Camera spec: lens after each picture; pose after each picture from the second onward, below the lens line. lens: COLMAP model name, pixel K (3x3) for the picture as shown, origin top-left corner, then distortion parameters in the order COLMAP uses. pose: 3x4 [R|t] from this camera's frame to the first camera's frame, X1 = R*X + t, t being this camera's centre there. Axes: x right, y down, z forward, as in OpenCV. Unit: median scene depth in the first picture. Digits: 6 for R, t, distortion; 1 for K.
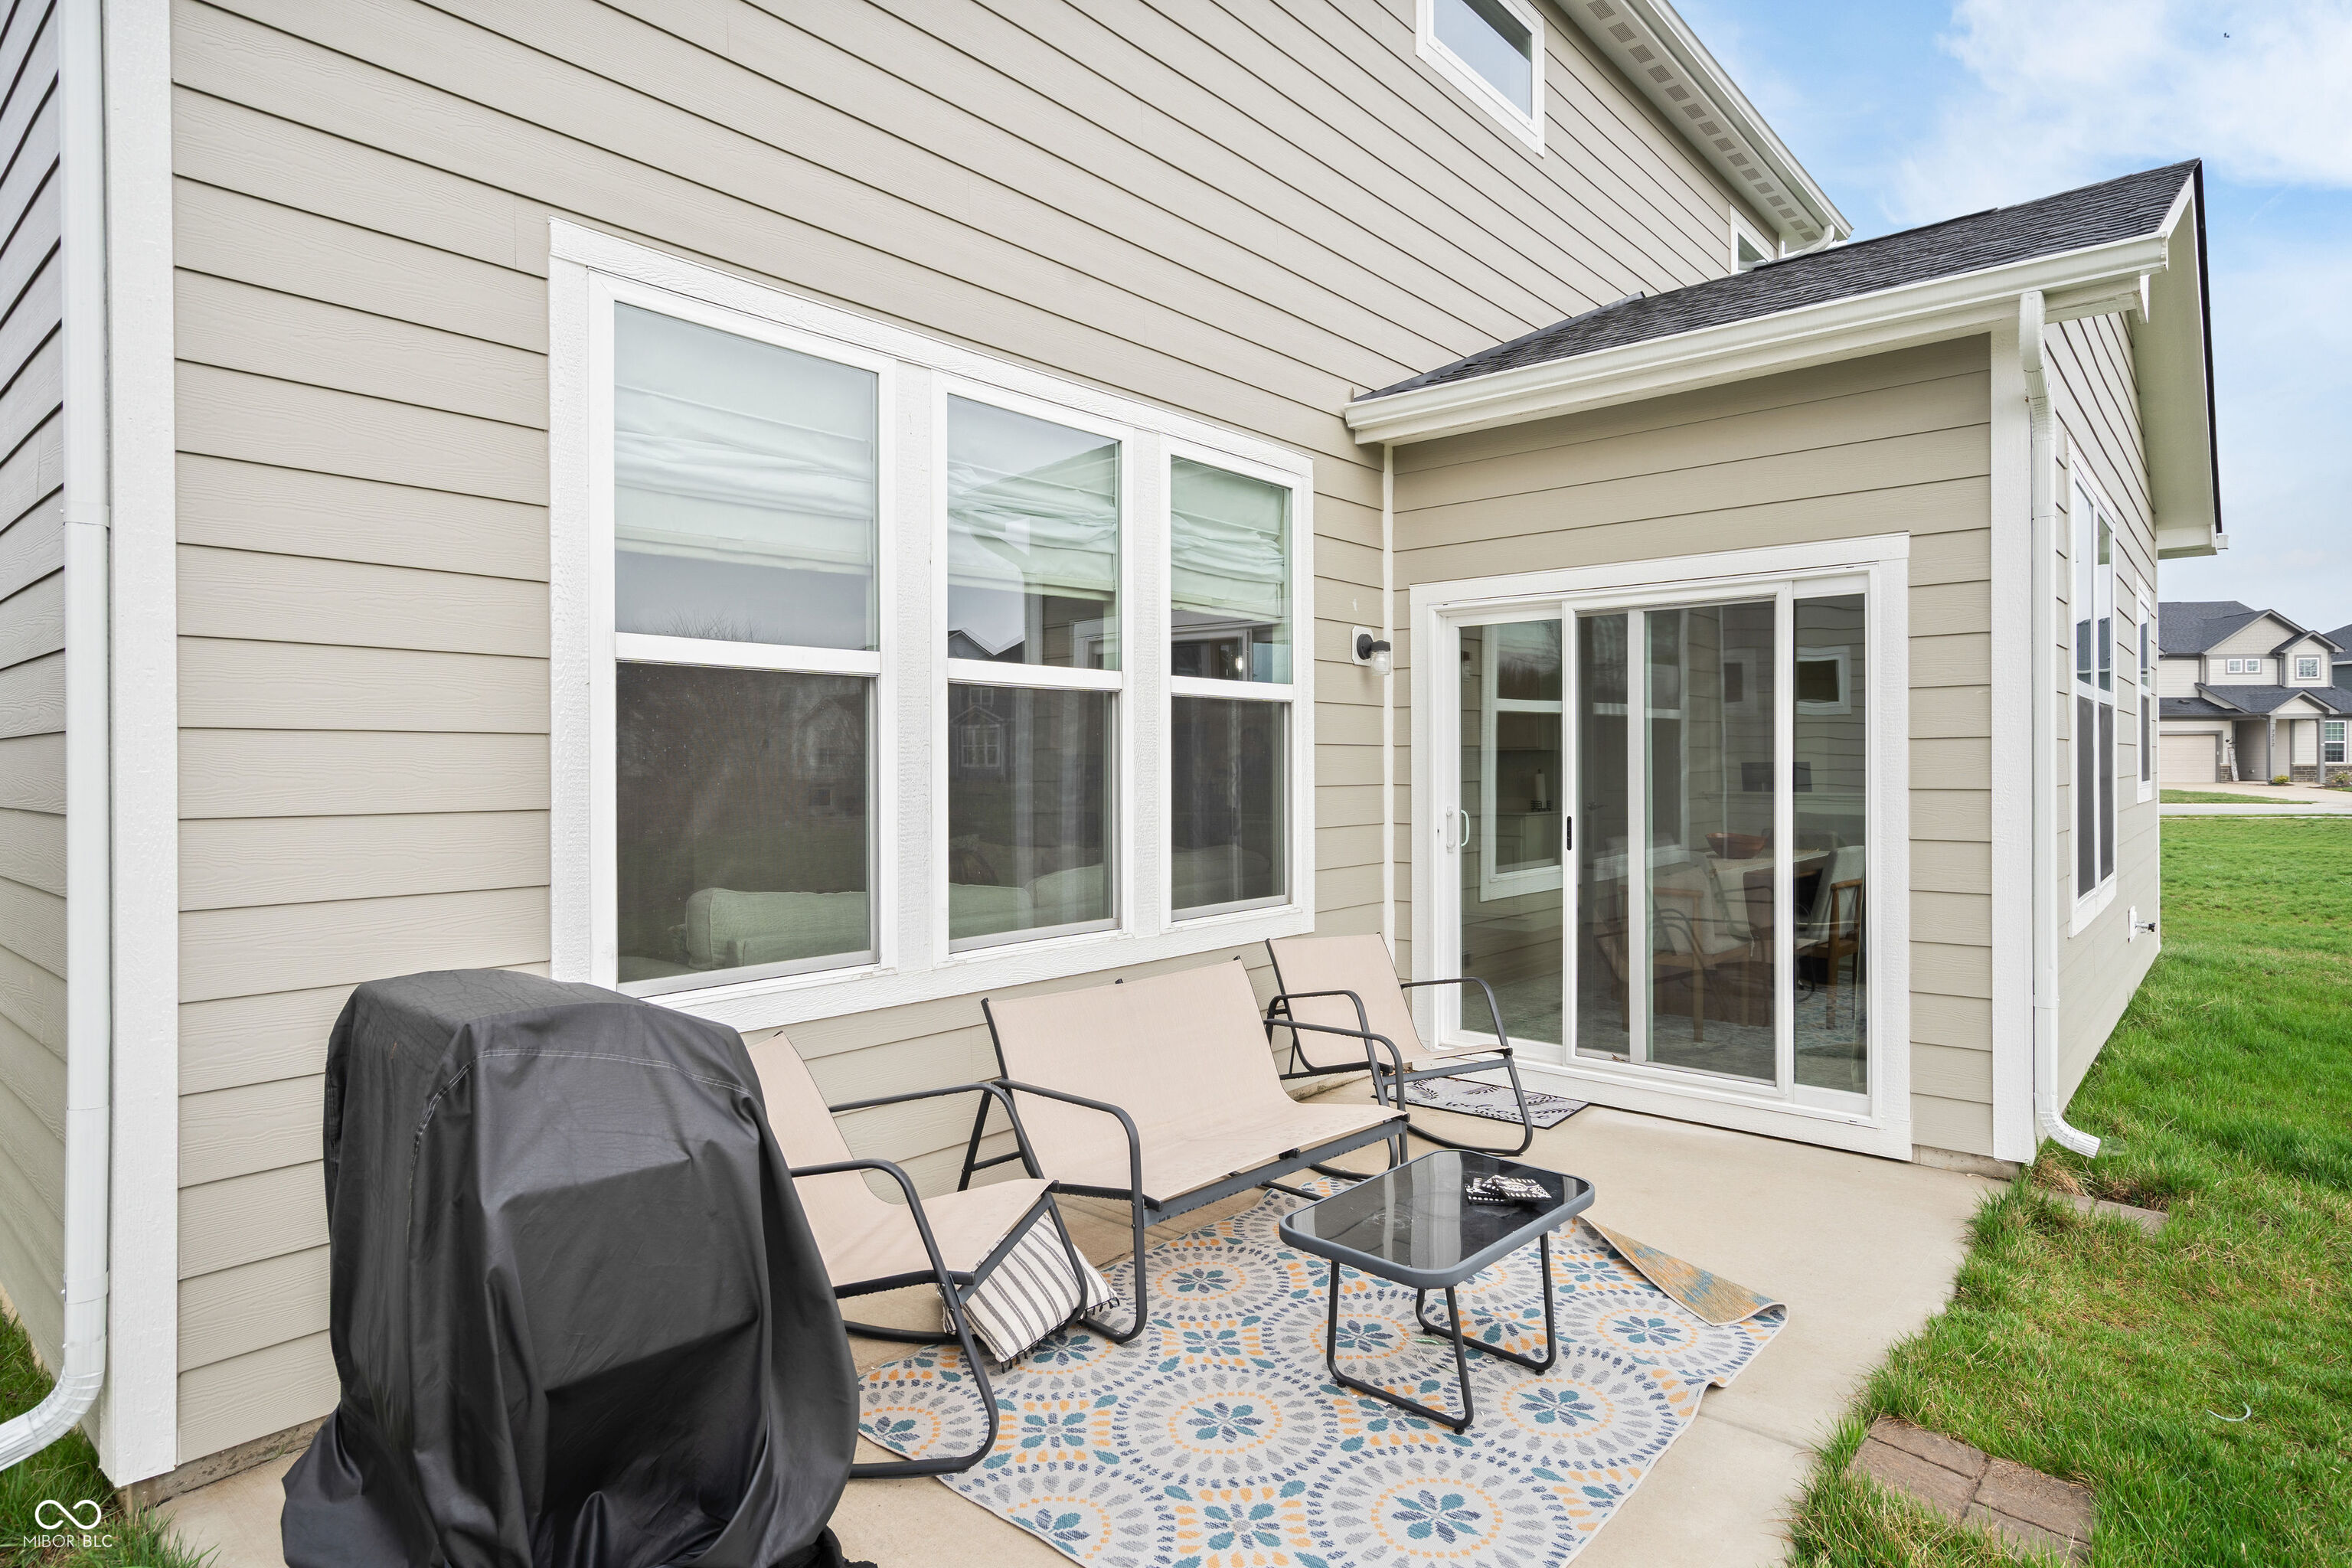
lens RADIAL K [[1276.6, 0, 1187.3], [0, 1276.6, 760.5], [0, 0, 1]] dist [0.003093, 0.000403]
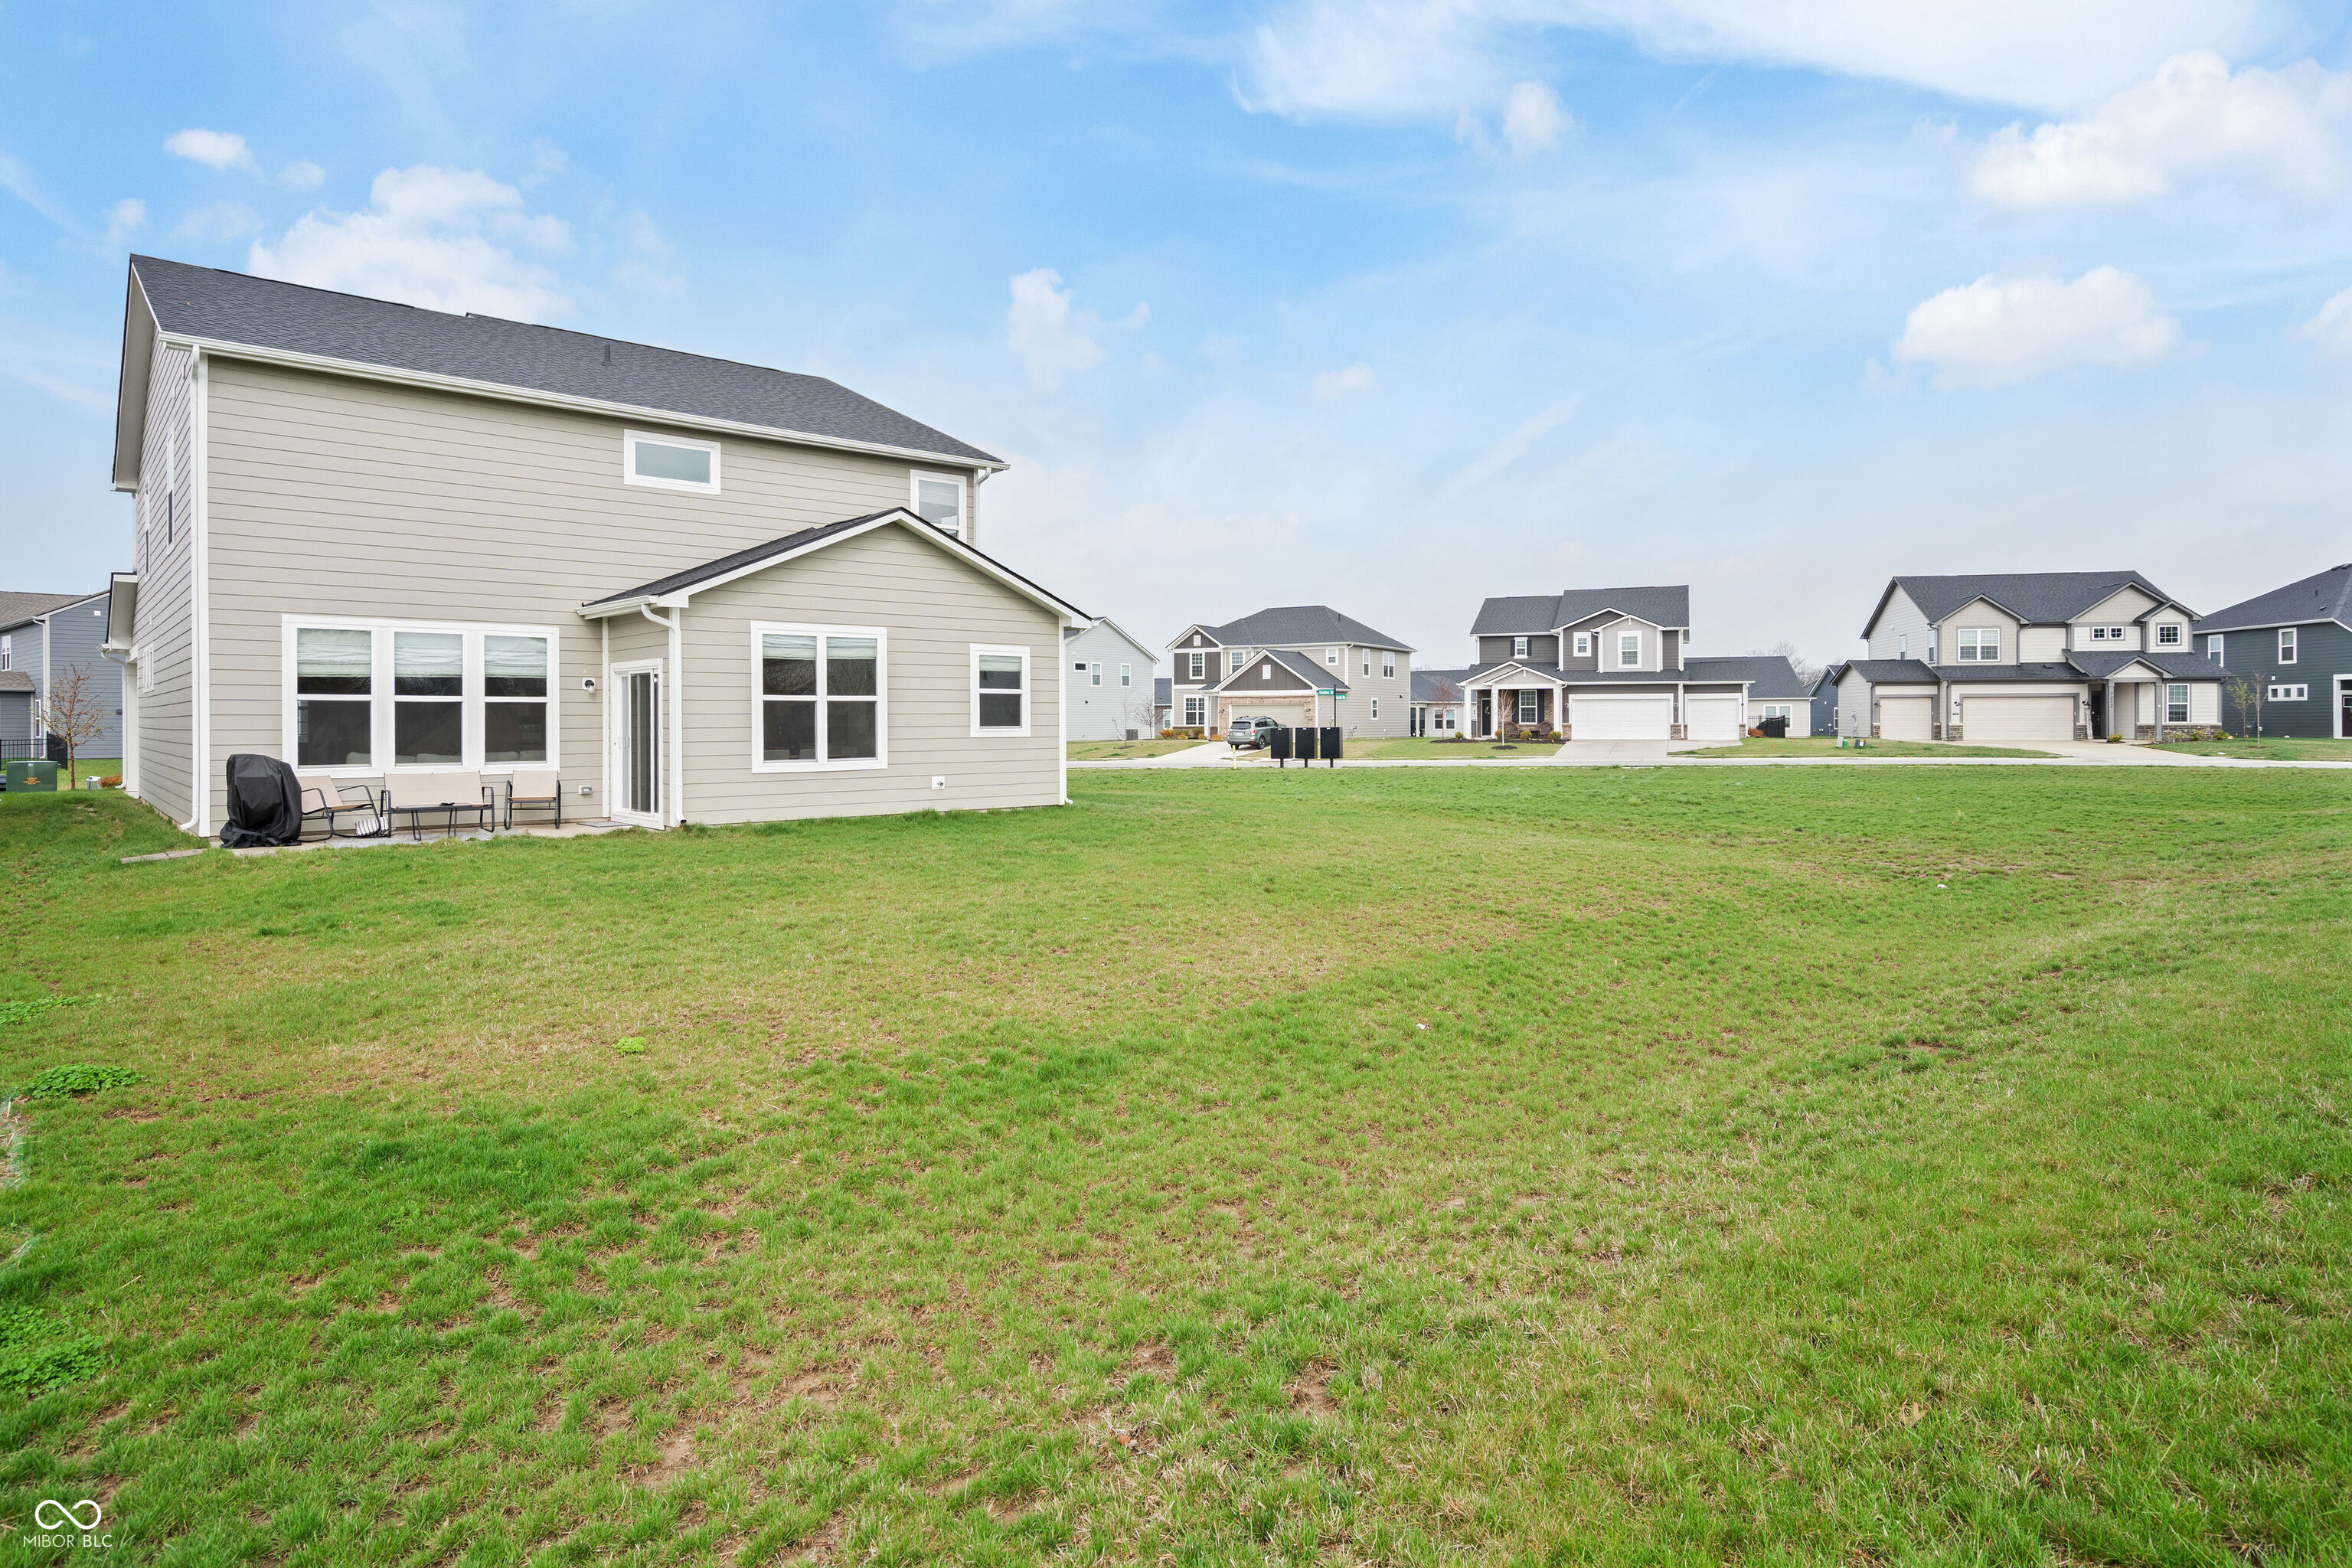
lens RADIAL K [[1276.6, 0, 1166.8], [0, 1276.6, 734.6], [0, 0, 1]] dist [0.003093, 0.000403]
pose [[0.988526, -0.003774, -0.151001, 0.775457], [0.004622, 0.999975, 0.005262, 0.009790], [0.150977, -0.005900, 0.988520, -0.725312]]
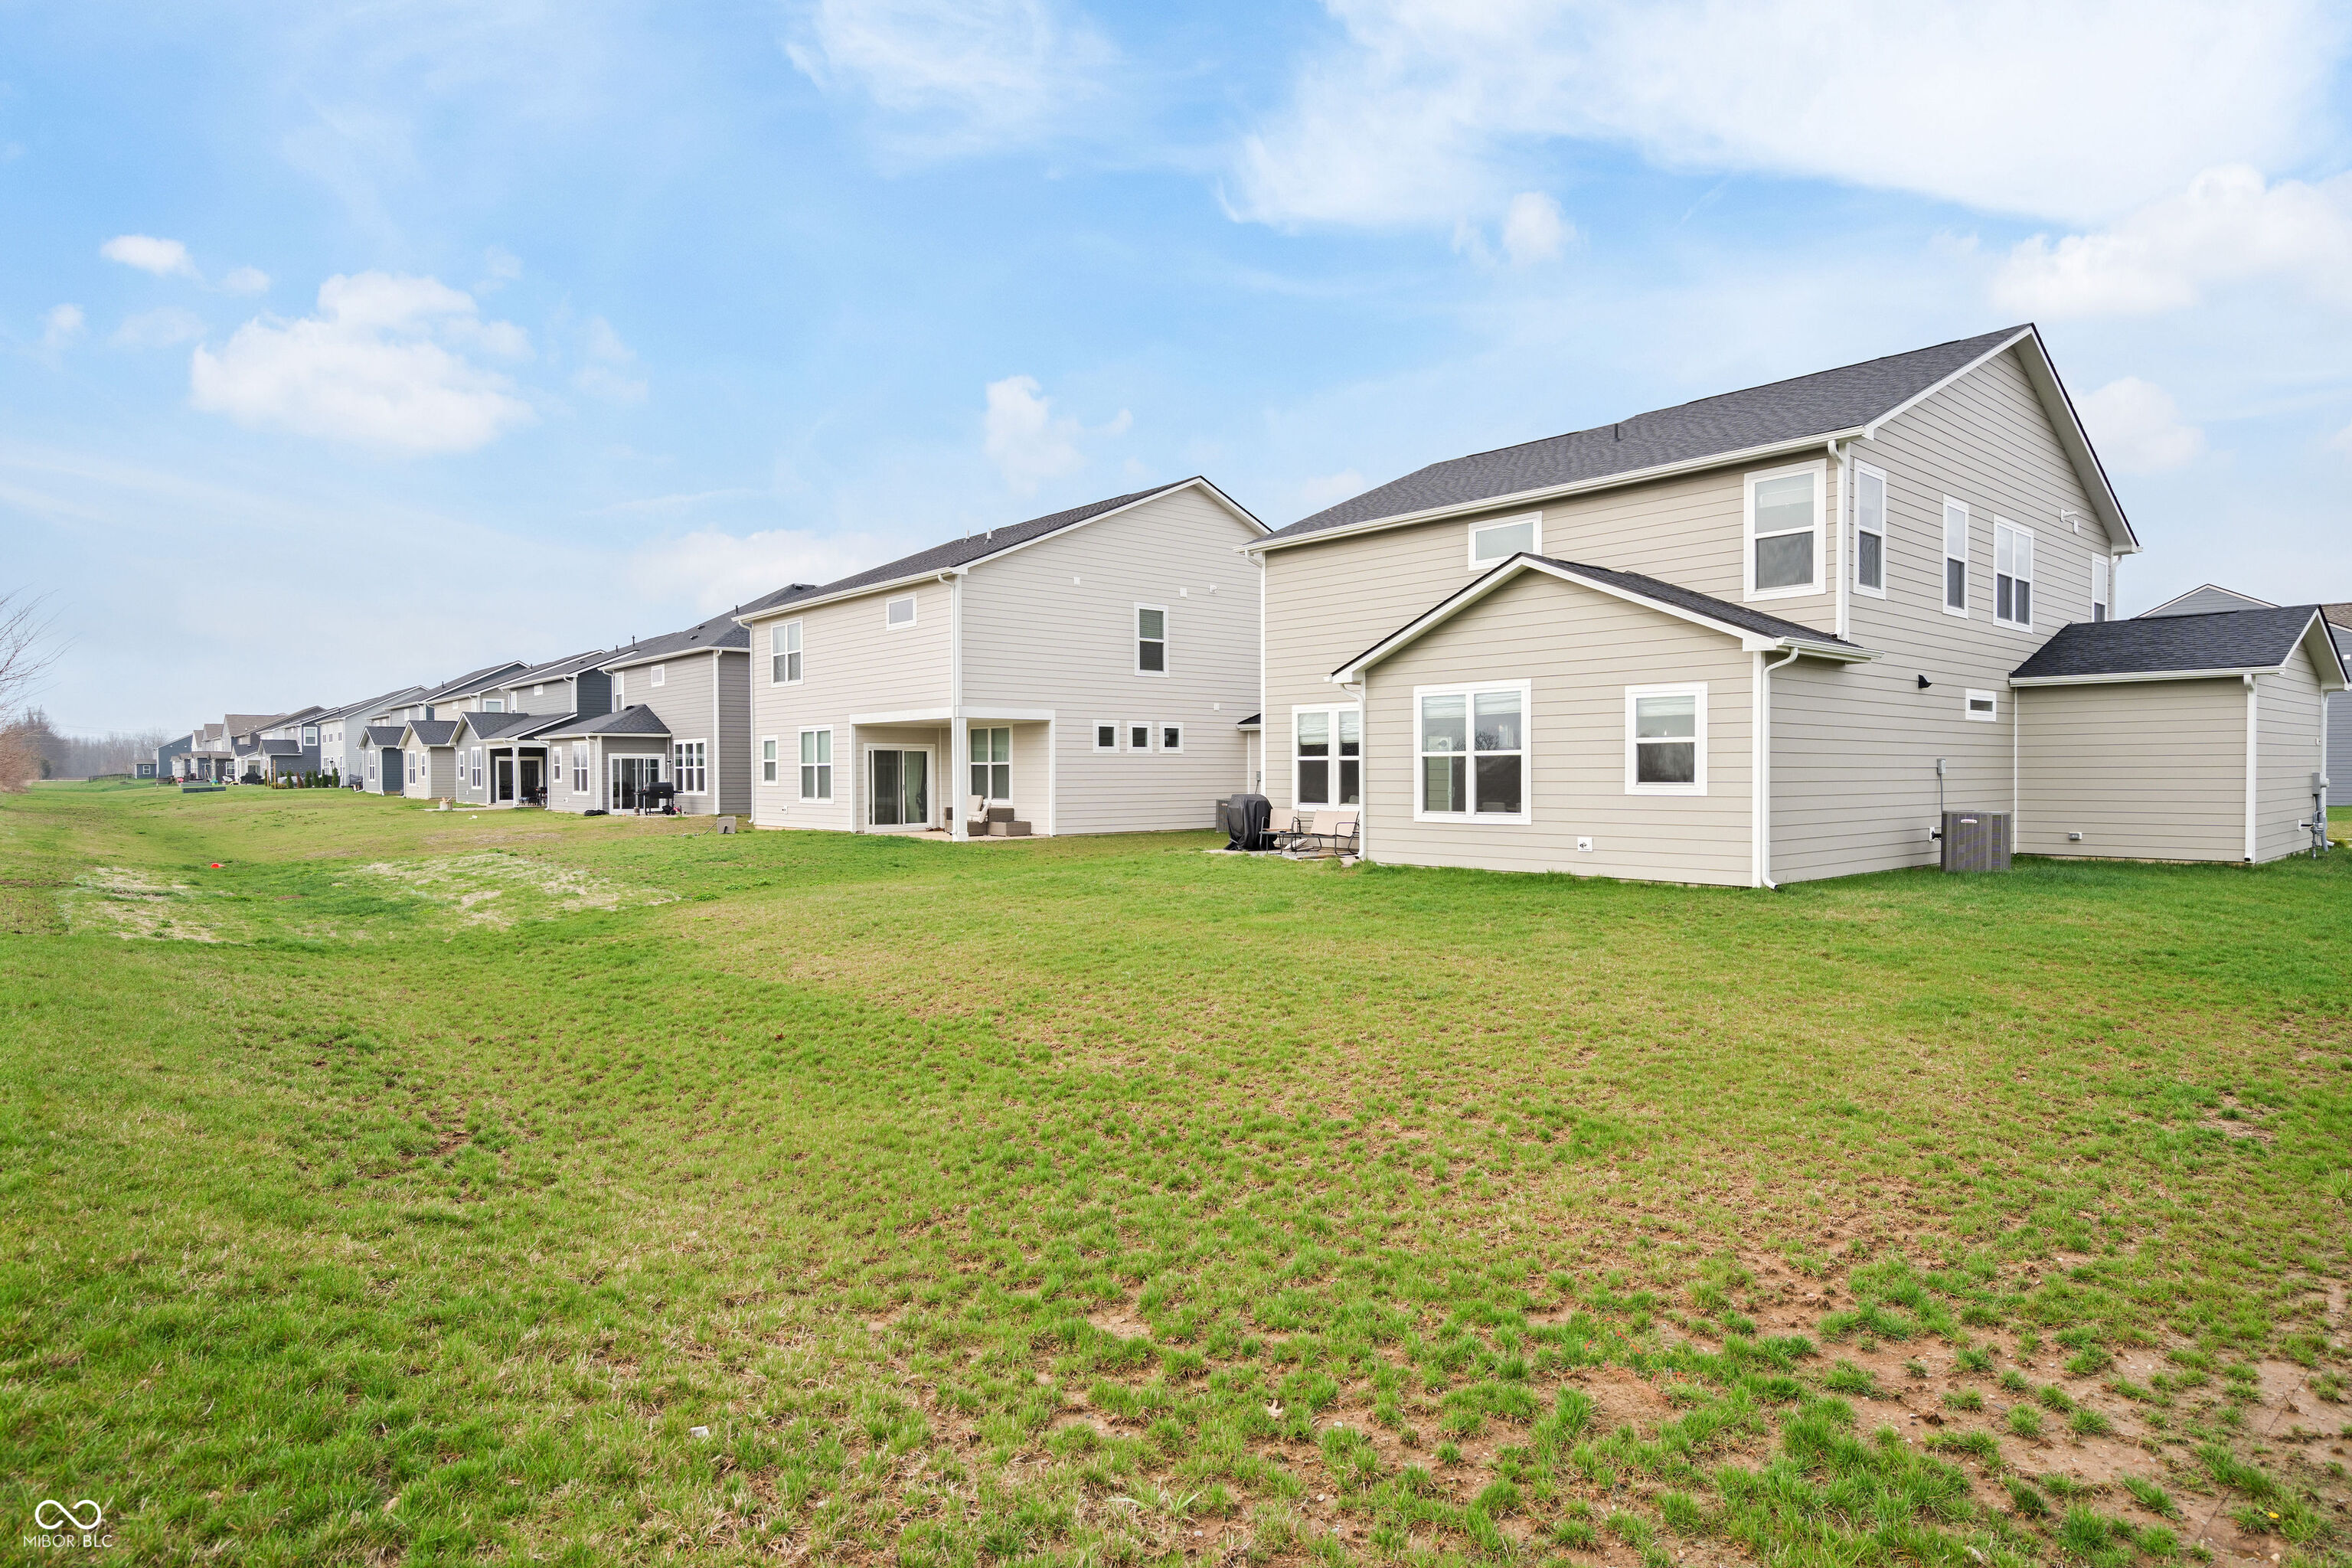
lens RADIAL K [[1276.6, 0, 1177.2], [0, 1276.6, 781.6], [0, 0, 1]] dist [0.003093, 0.000403]
pose [[-0.140791, 0.006576, -0.990017, 1.549578], [-0.002057, 0.999974, 0.006934, -0.000009], [0.990037, 0.003013, -0.140774, 0.294653]]
